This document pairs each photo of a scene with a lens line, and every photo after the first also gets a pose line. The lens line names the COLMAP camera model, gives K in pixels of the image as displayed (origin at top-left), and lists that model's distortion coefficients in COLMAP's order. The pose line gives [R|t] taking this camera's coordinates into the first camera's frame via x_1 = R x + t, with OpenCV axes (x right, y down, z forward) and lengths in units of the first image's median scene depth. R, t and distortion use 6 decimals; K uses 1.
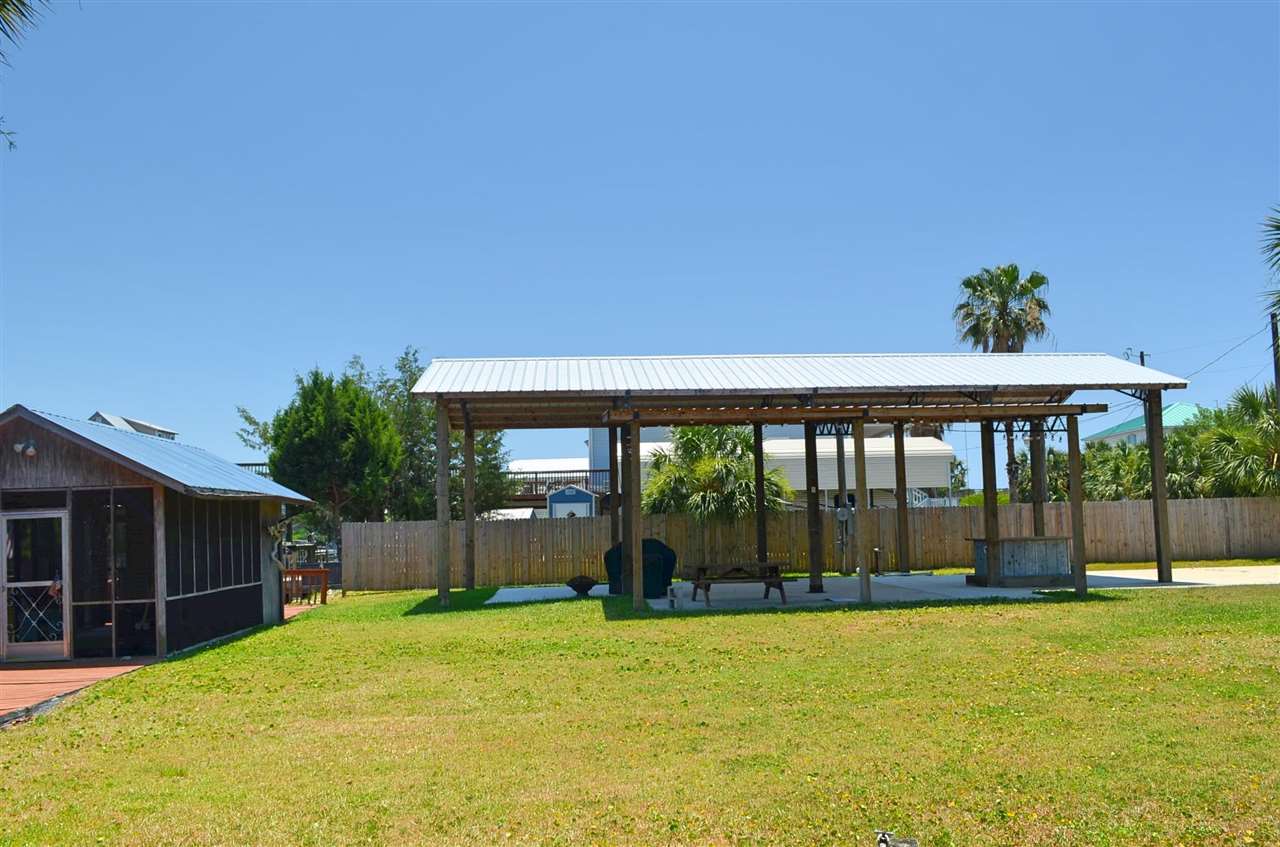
lens RADIAL K [[1057.5, 0, 640.0], [0, 1057.5, 423.5], [0, 0, 1]] dist [-0.086493, 0.007636]
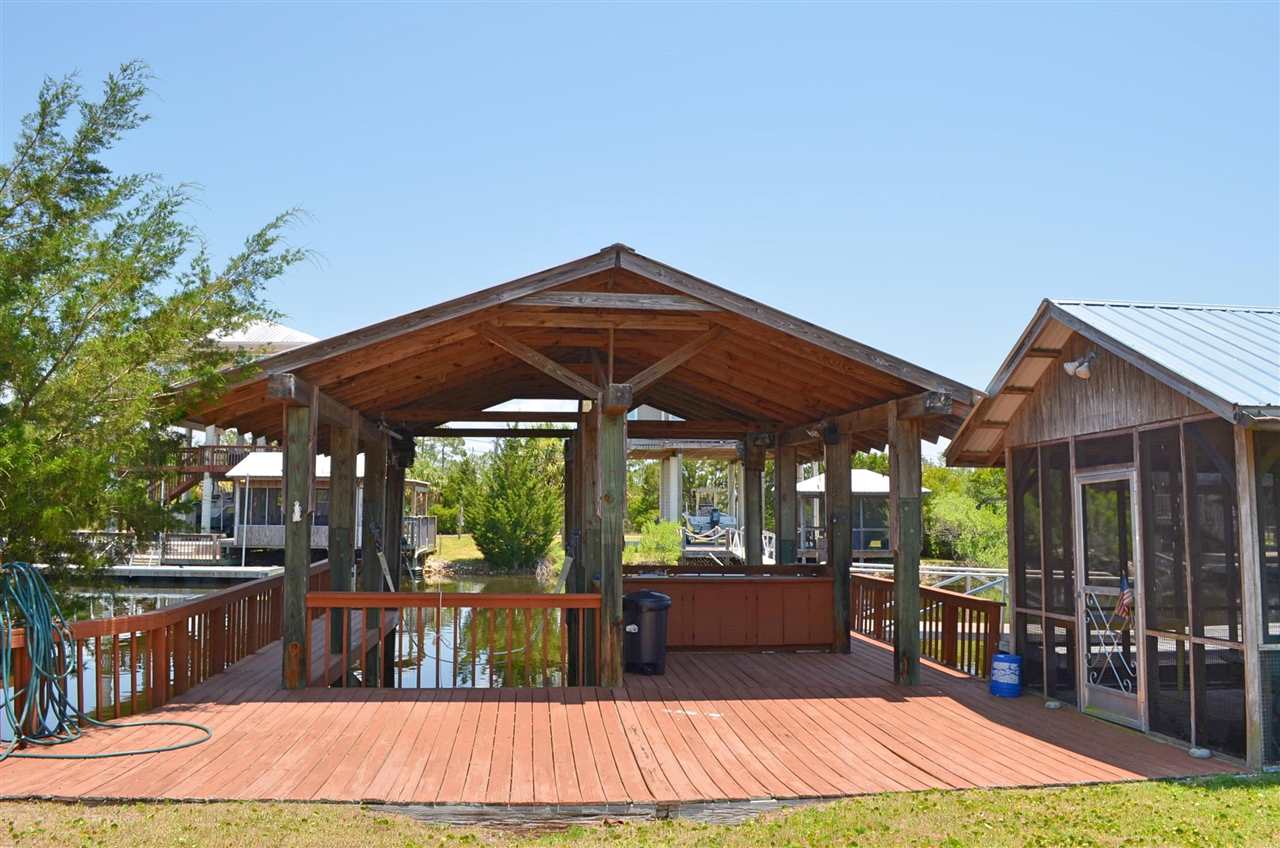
lens RADIAL K [[1032.6, 0, 640.0], [0, 1032.6, 424.0], [0, 0, 1]] dist [-0.083960, 0.012048]
pose [[0.022437, -0.059610, -0.997970, -0.001578], [0.089119, 0.994366, -0.057391, 0.063011], [0.995768, -0.087651, 0.027623, 0.656022]]
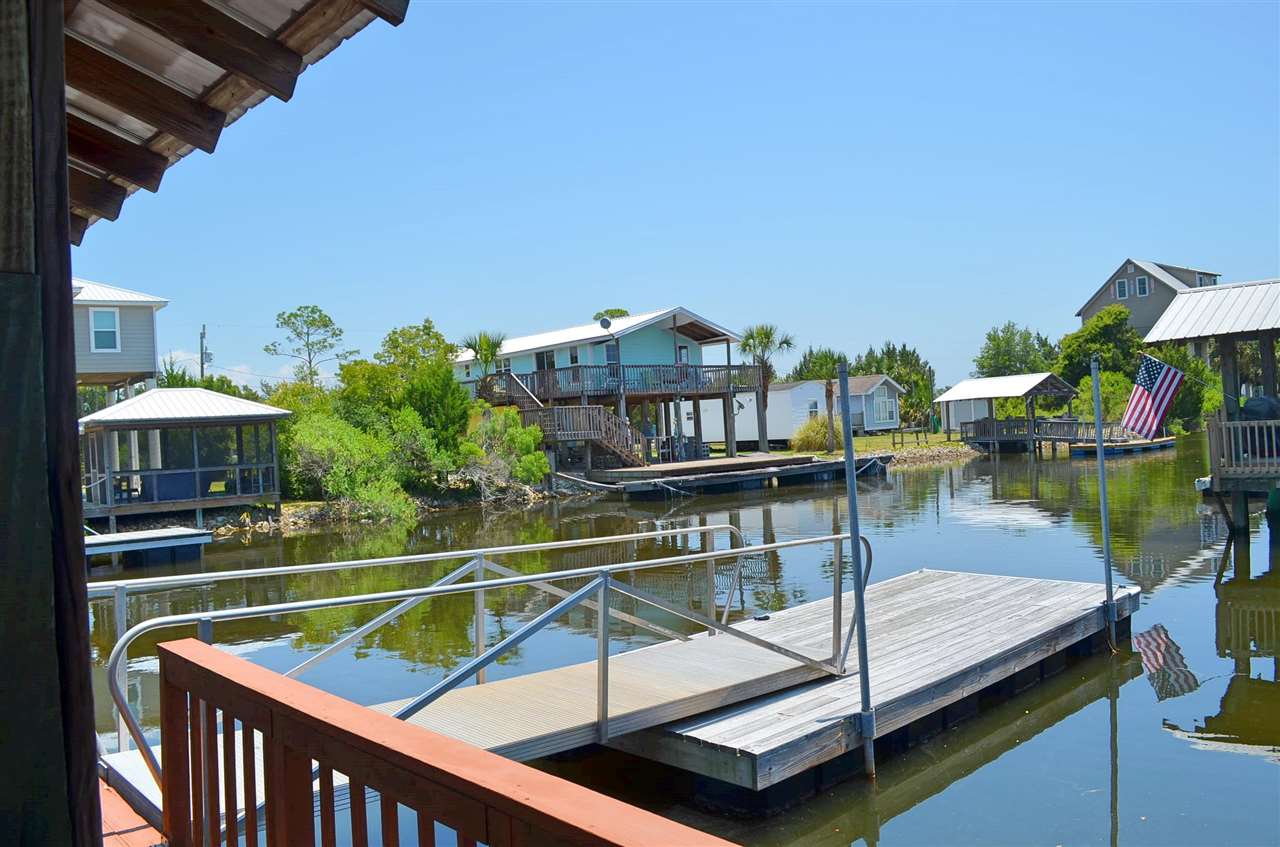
lens RADIAL K [[999.4, 0, 640.0], [0, 999.4, 423.5], [0, 0, 1]] dist [-0.087035, 0.014322]
pose [[0.611687, -0.012193, -0.791006, -0.709880], [0.116152, 0.990429, 0.074553, 0.107155], [0.782527, -0.137480, 0.607249, 0.824481]]
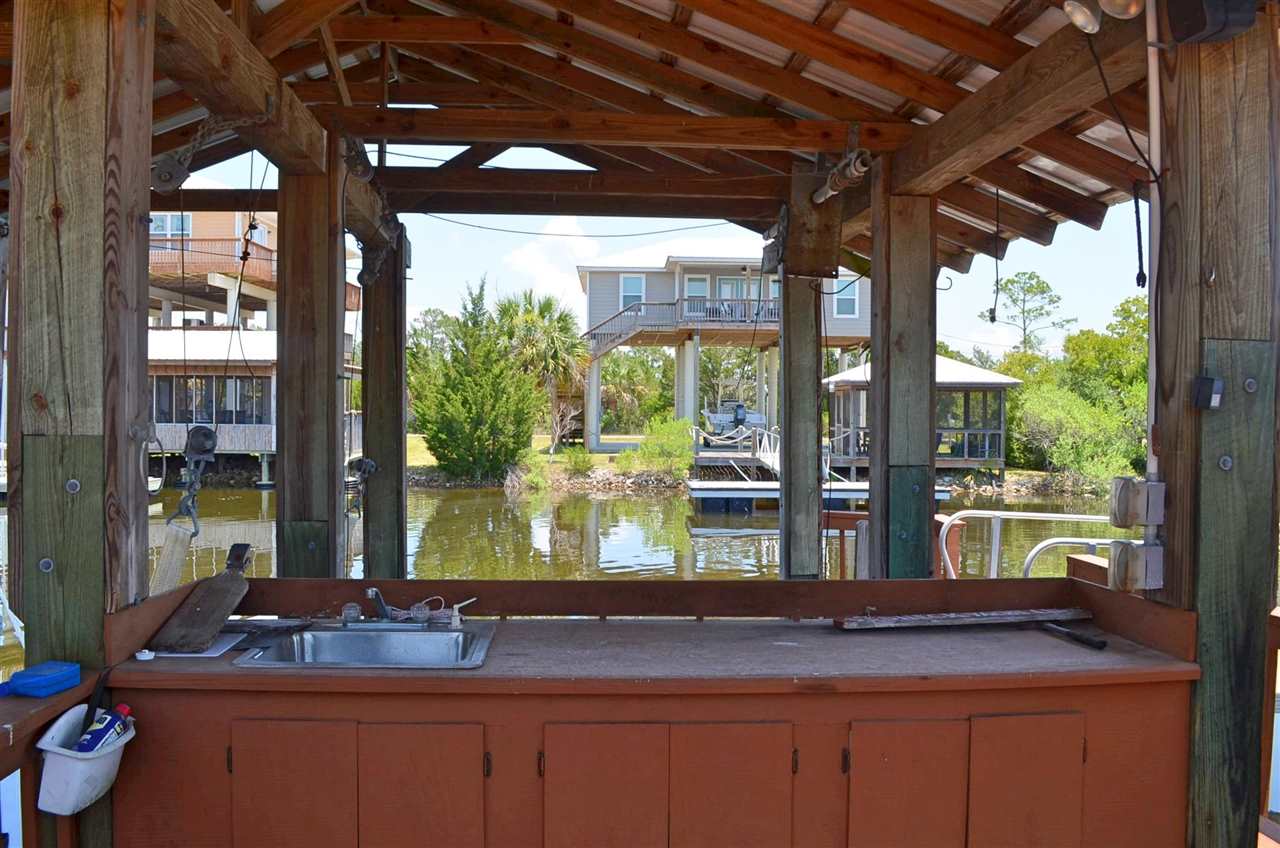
lens RADIAL K [[1032.6, 0, 640.0], [0, 1032.6, 424.0], [0, 0, 1]] dist [-0.083960, 0.012048]
pose [[-0.007606, 0.037645, -0.999262, -0.624871], [0.086163, 0.995599, 0.036851, 0.094756], [0.996252, -0.085819, -0.010816, 0.729252]]
